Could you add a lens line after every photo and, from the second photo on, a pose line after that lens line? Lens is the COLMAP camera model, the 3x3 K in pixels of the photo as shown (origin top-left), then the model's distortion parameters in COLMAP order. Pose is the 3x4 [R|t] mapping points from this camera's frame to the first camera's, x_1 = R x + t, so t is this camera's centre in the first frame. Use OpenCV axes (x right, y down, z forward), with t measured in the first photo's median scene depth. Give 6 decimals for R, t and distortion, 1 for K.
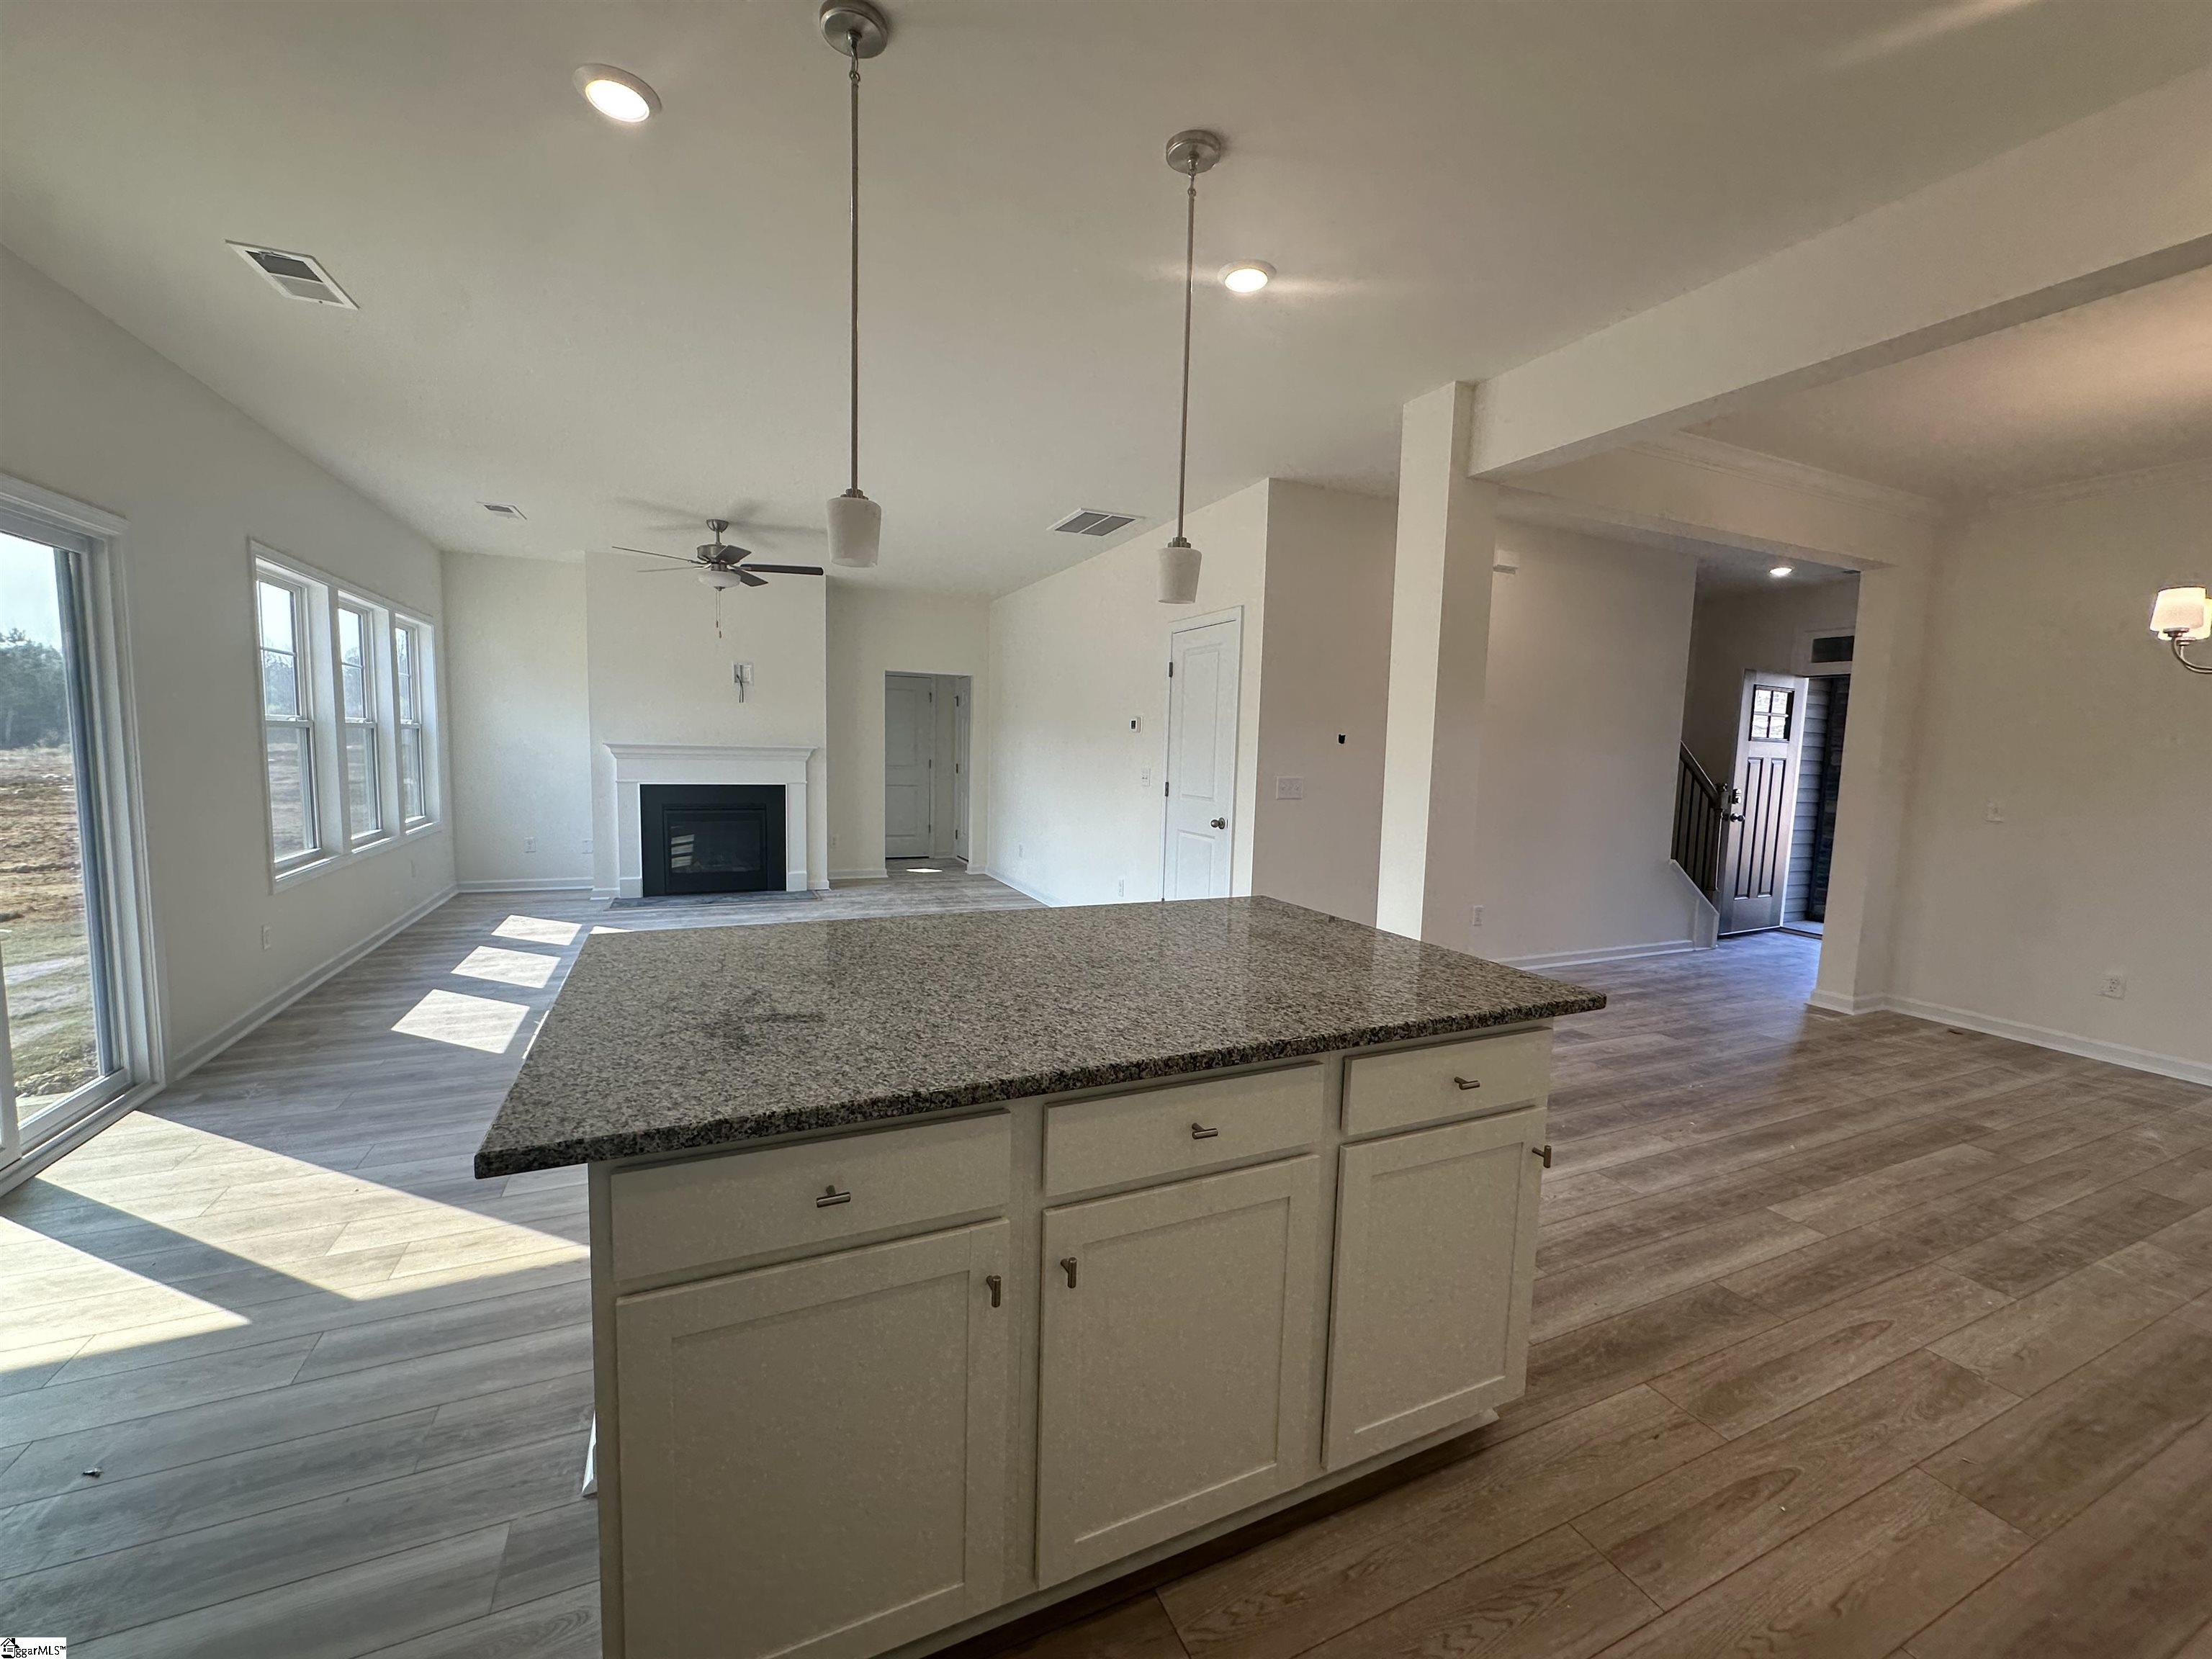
lens RADIAL K [[881.4, 0, 1099.4], [0, 881.4, 828.2], [0, 0, 1]] dist [-0.004035, 0.000844]
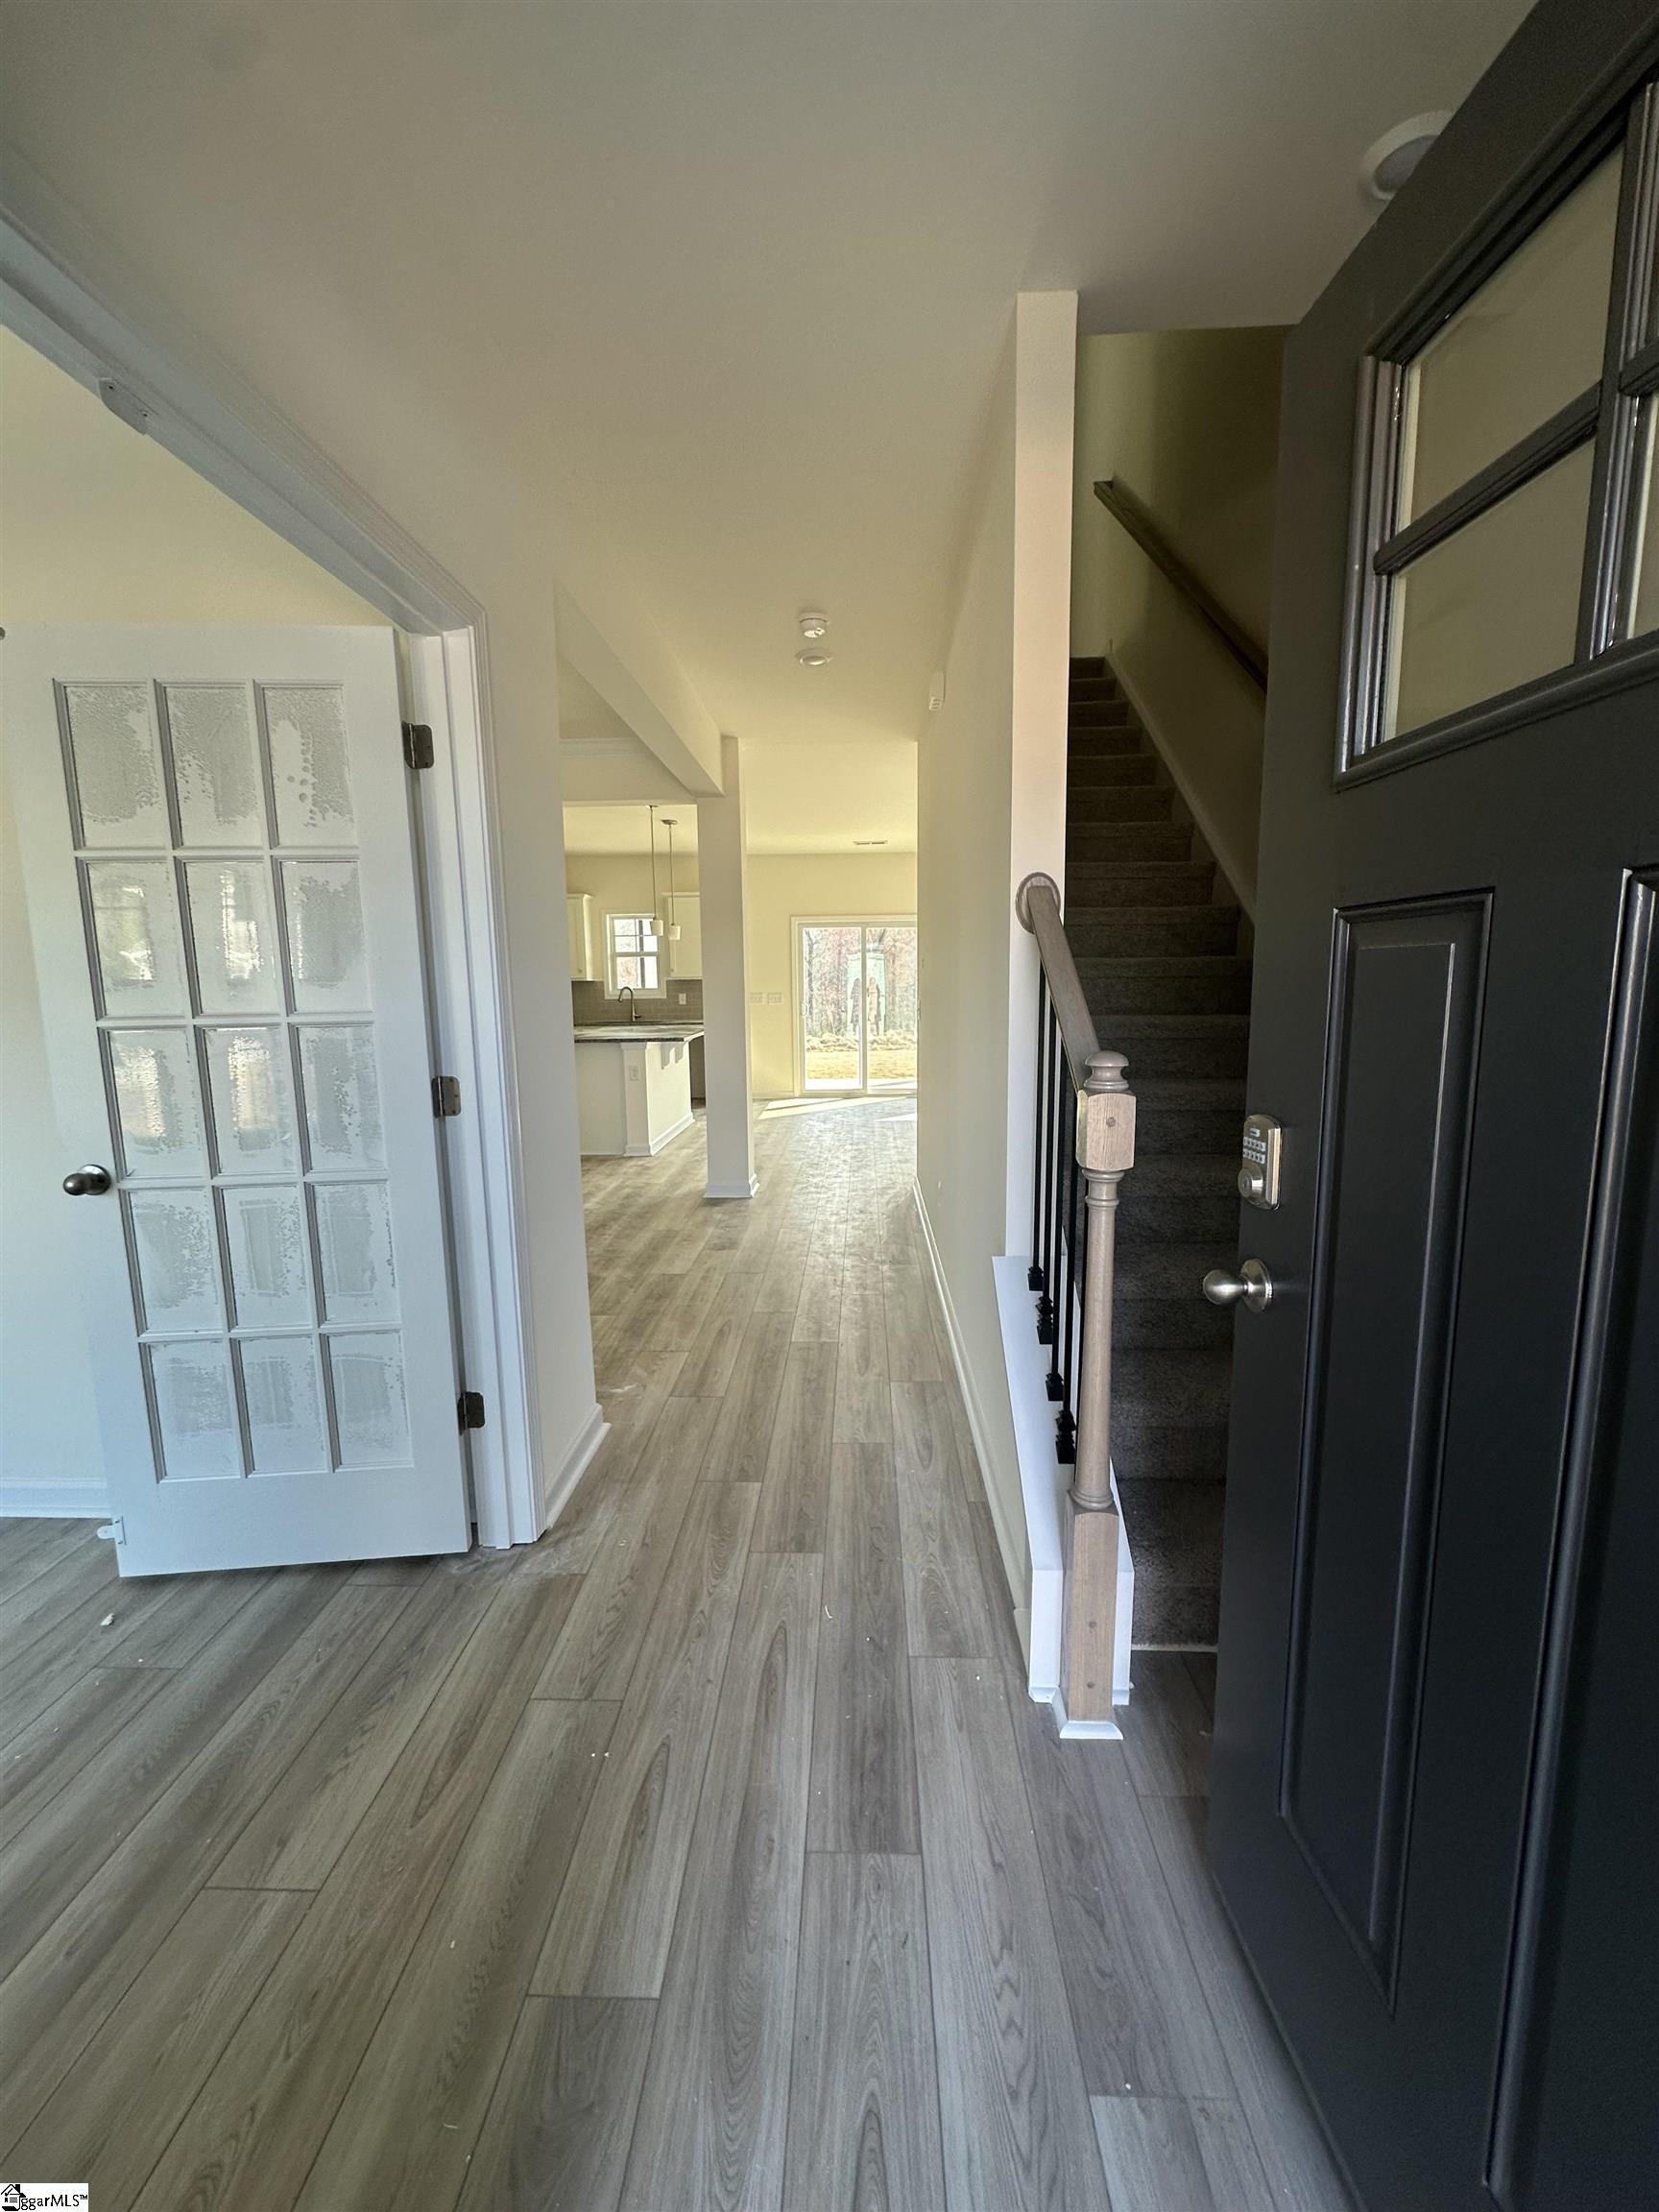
lens RADIAL K [[881.4, 0, 826.8], [0, 881.4, 1095.6], [0, 0, 1]] dist [-0.004035, 0.000844]
pose [[-0.448164, 0.091506, -0.889255, 2.204904], [-0.090751, 0.984951, 0.147090, -0.163007], [0.889333, 0.146621, -0.433116, 2.422262]]
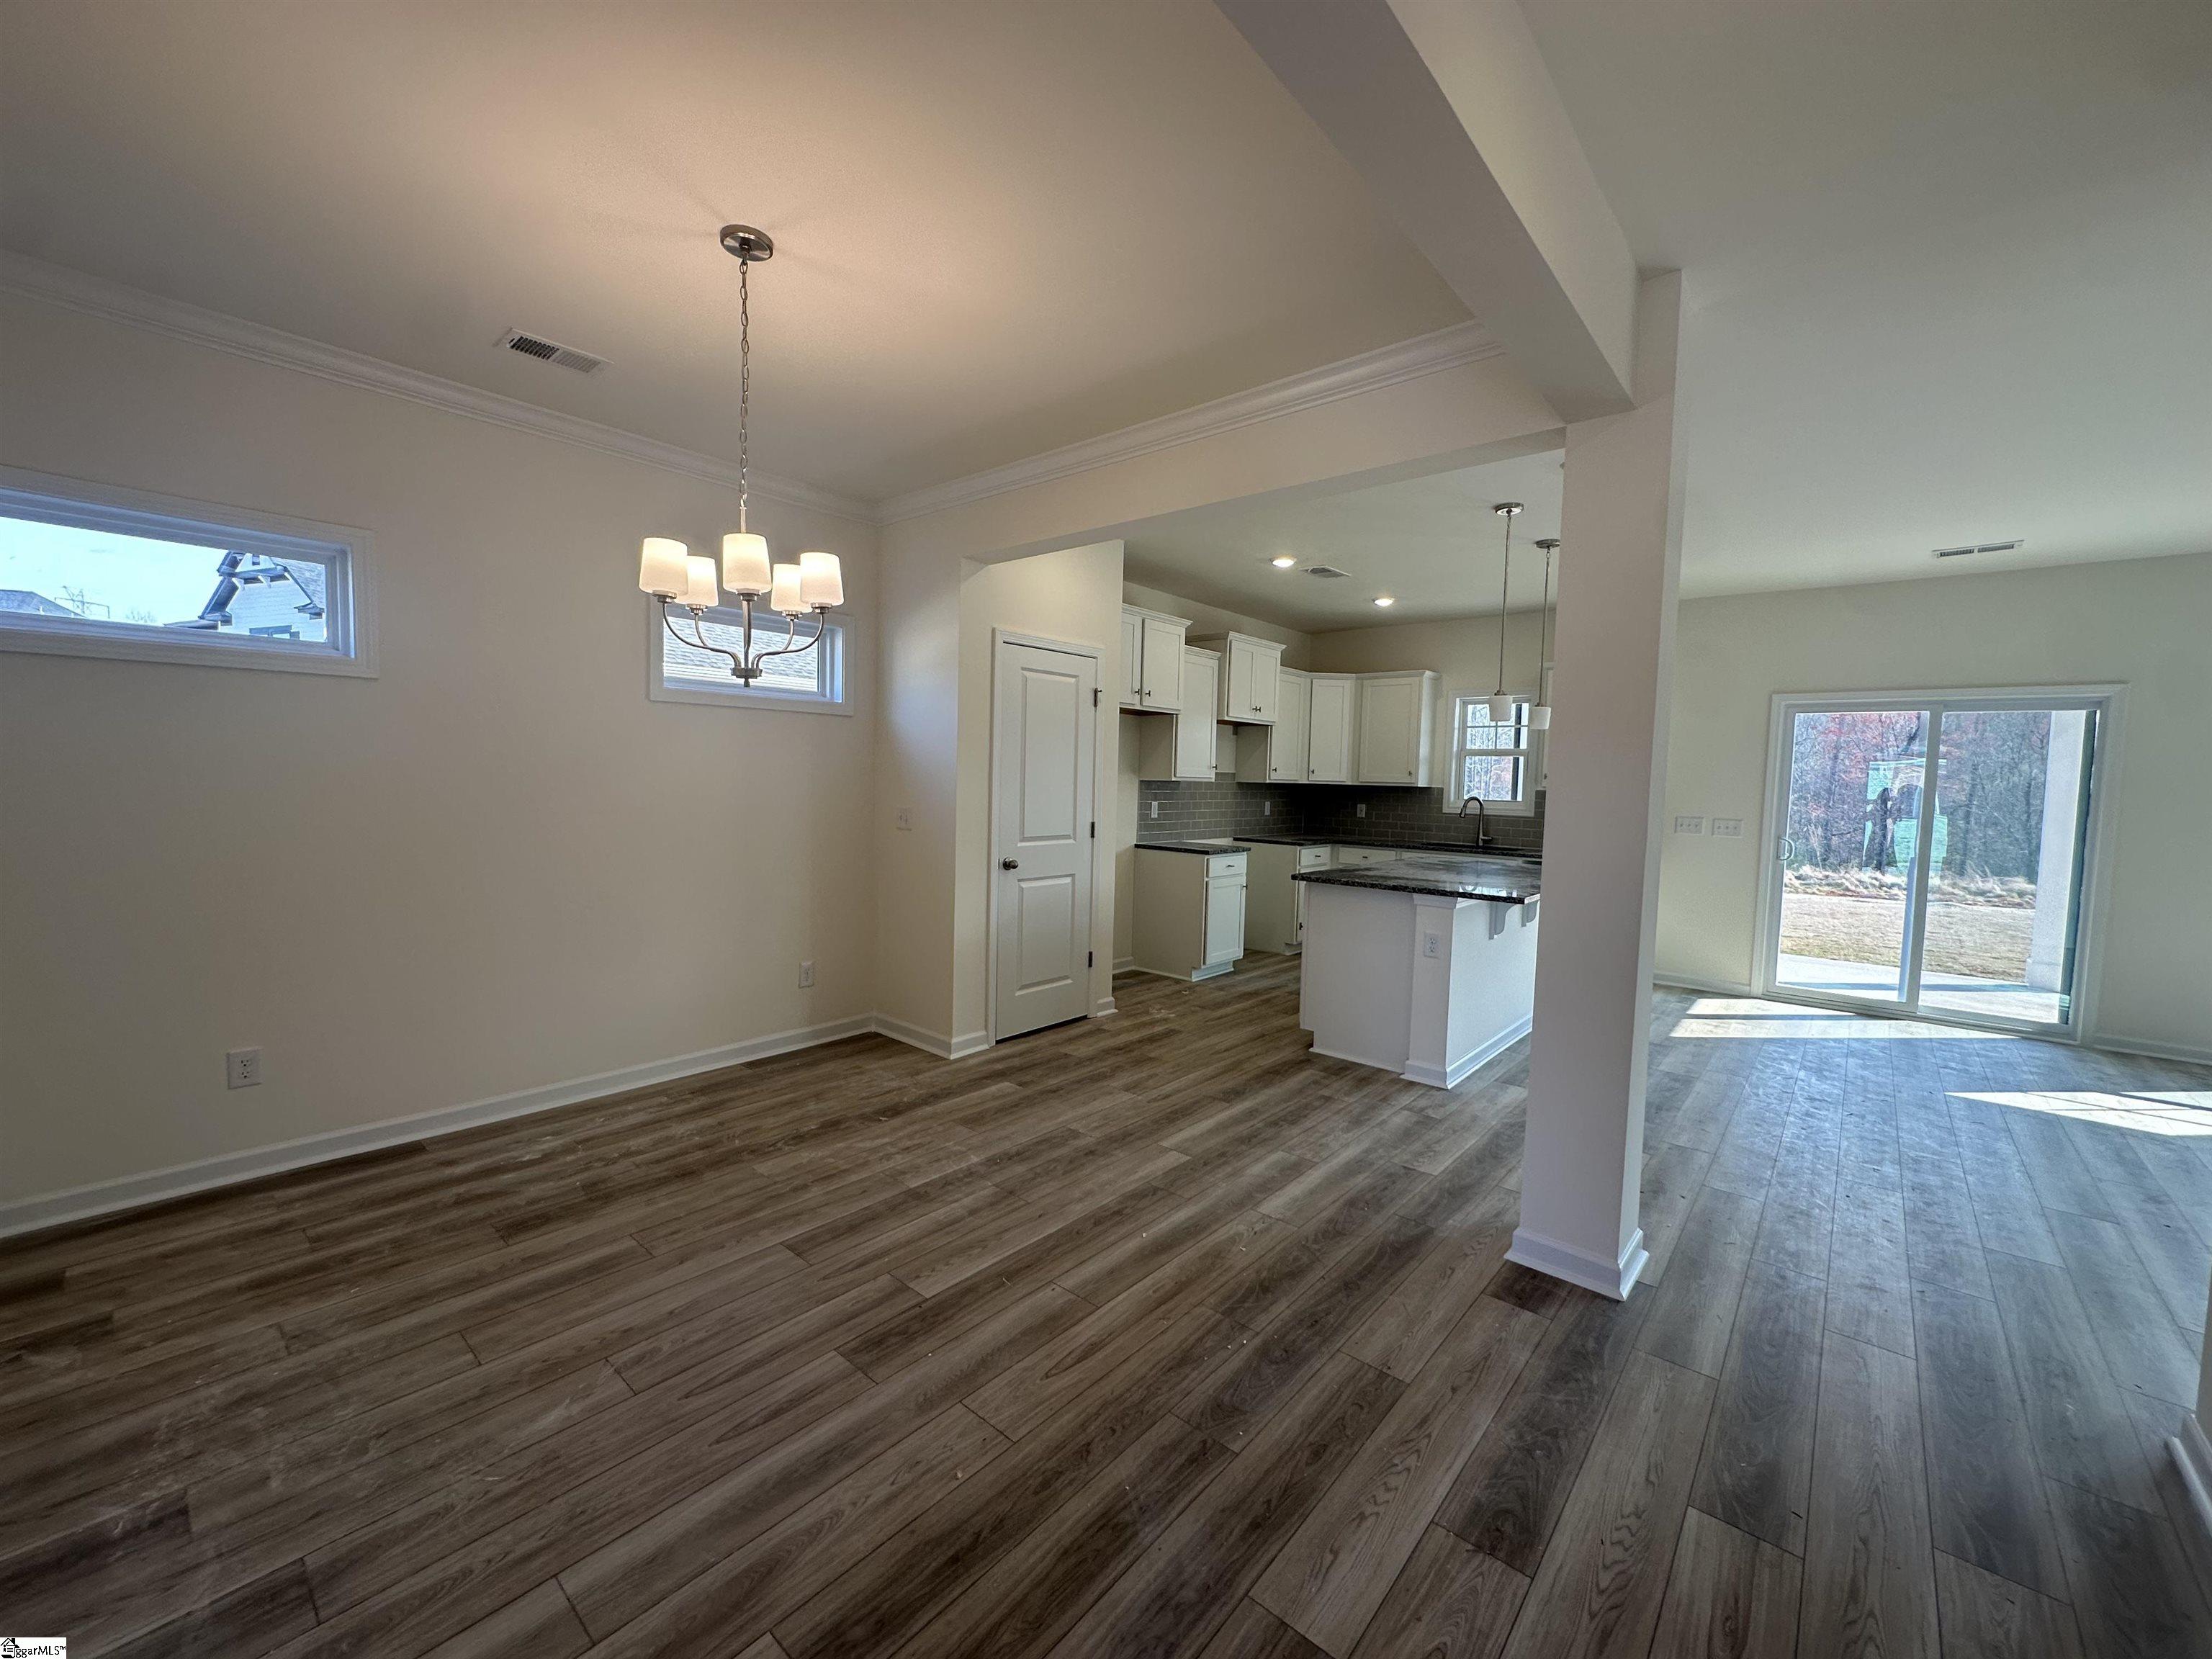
lens RADIAL K [[881.4, 0, 1104.1], [0, 881.4, 830.8], [0, 0, 1]] dist [-0.004035, 0.000844]
pose [[-0.906852, -0.026389, -0.420622, 1.369168], [-0.094274, 0.985450, 0.141427, -0.162114], [0.410770, 0.167907, -0.896145, 1.931548]]
